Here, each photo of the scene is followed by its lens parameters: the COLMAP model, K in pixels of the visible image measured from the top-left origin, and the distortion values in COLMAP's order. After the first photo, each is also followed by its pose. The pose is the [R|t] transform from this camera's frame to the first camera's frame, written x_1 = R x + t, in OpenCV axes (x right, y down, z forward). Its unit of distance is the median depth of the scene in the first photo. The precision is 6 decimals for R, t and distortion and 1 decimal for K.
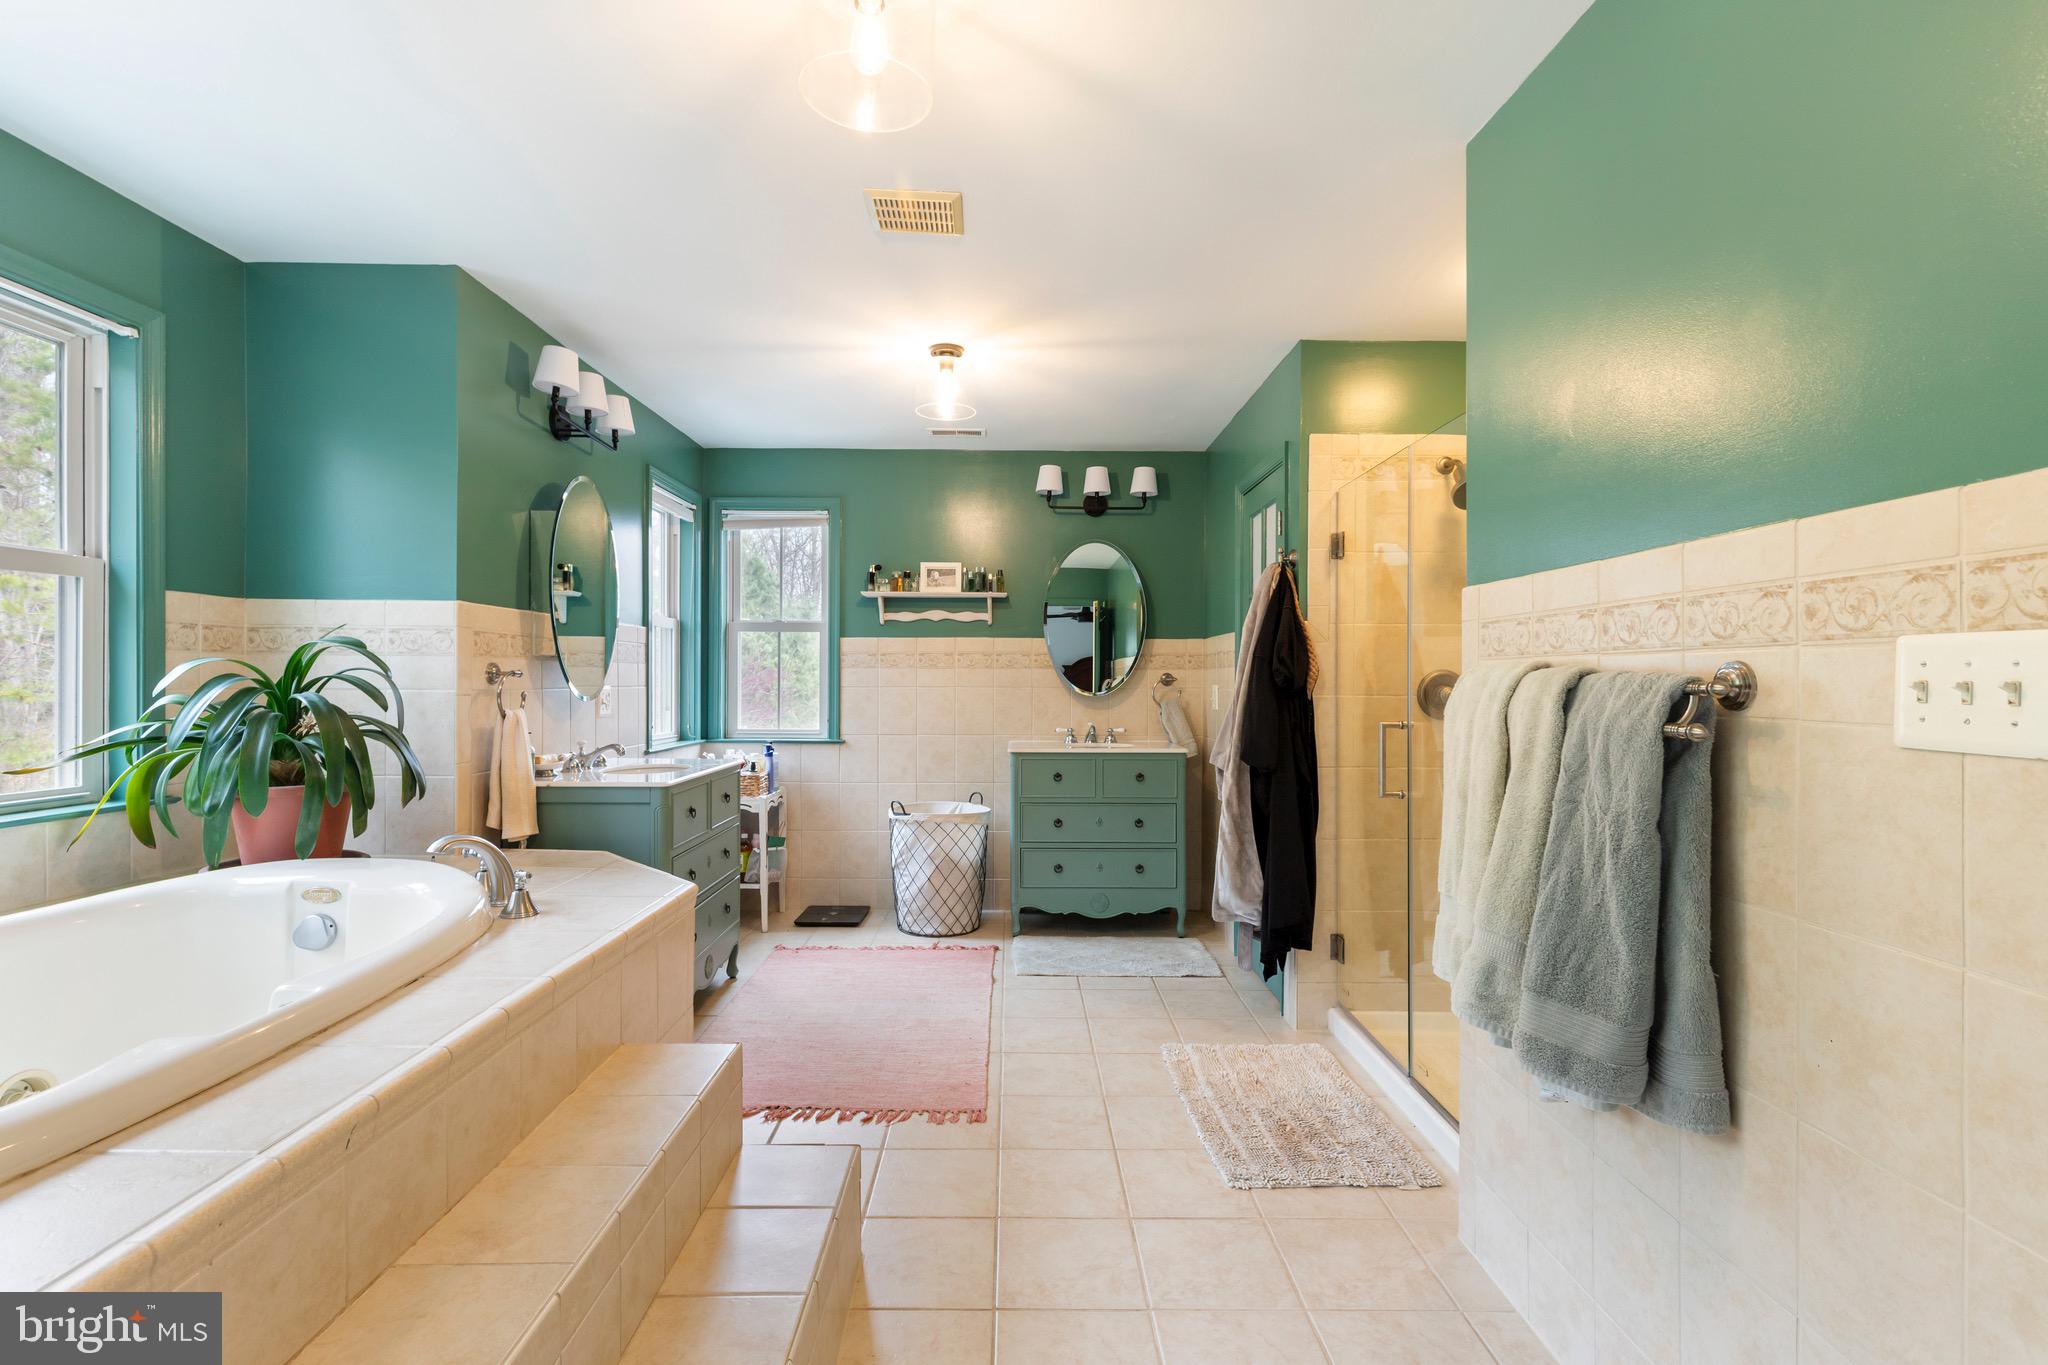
lens RADIAL K [[921.5, 0, 1029.3], [0, 921.5, 687.1], [0, 0, 1]] dist [-0.000023, -0.000708]
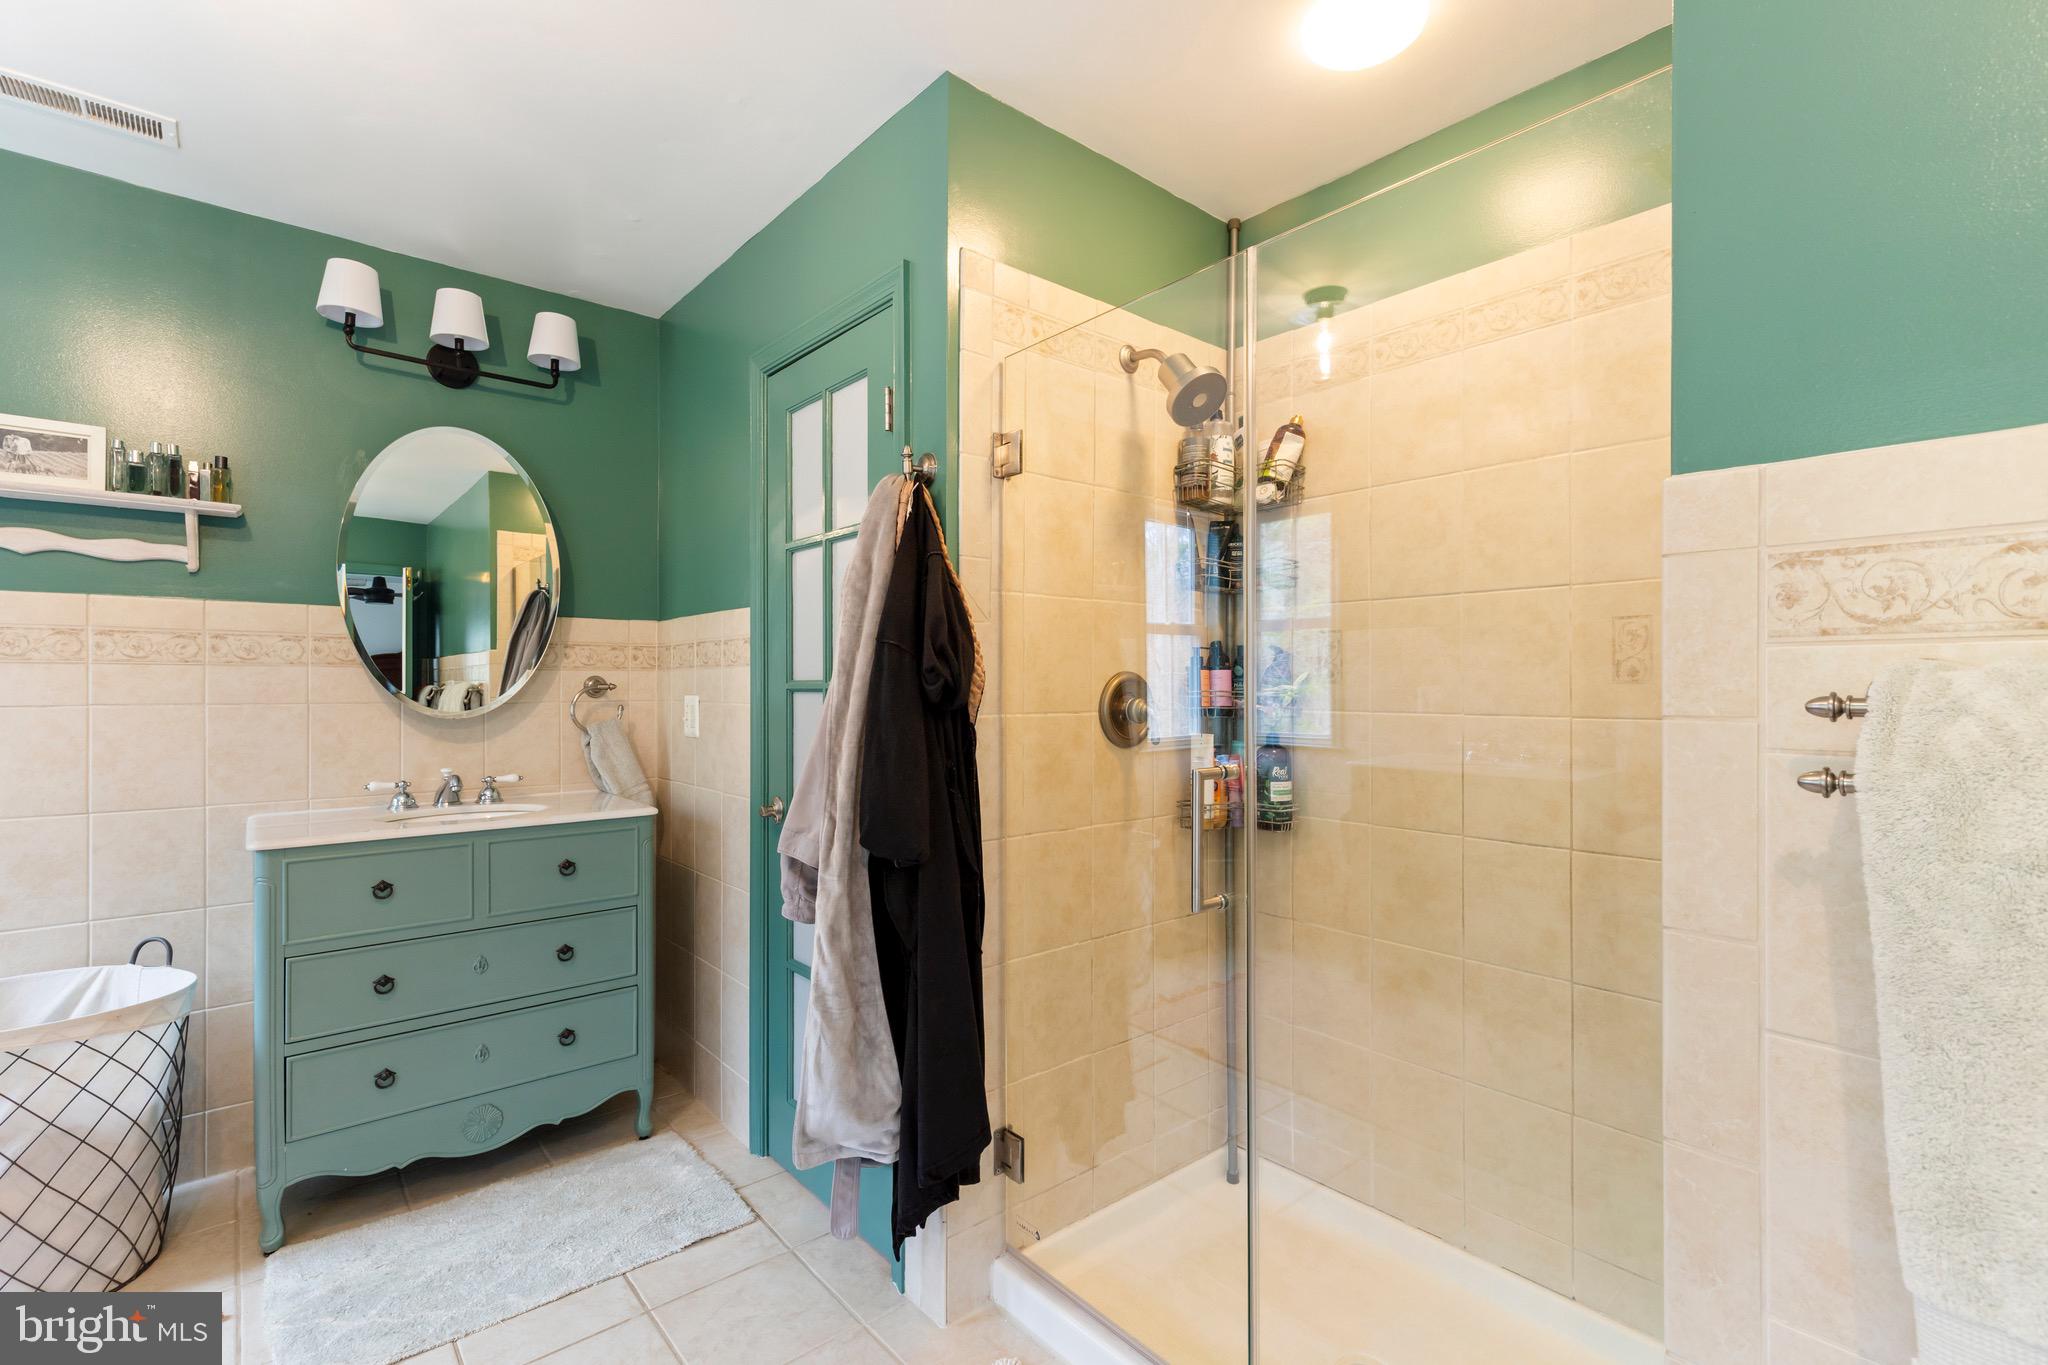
lens RADIAL K [[921.5, 0, 1028.5], [0, 921.5, 699.6], [0, 0, 1]] dist [-0.000023, -0.000708]
pose [[0.768395, -0.002144, 0.639972, -0.021882], [-0.000371, 0.999993, 0.003796, -0.003594], [-0.639975, -0.003154, 0.768389, 0.507954]]
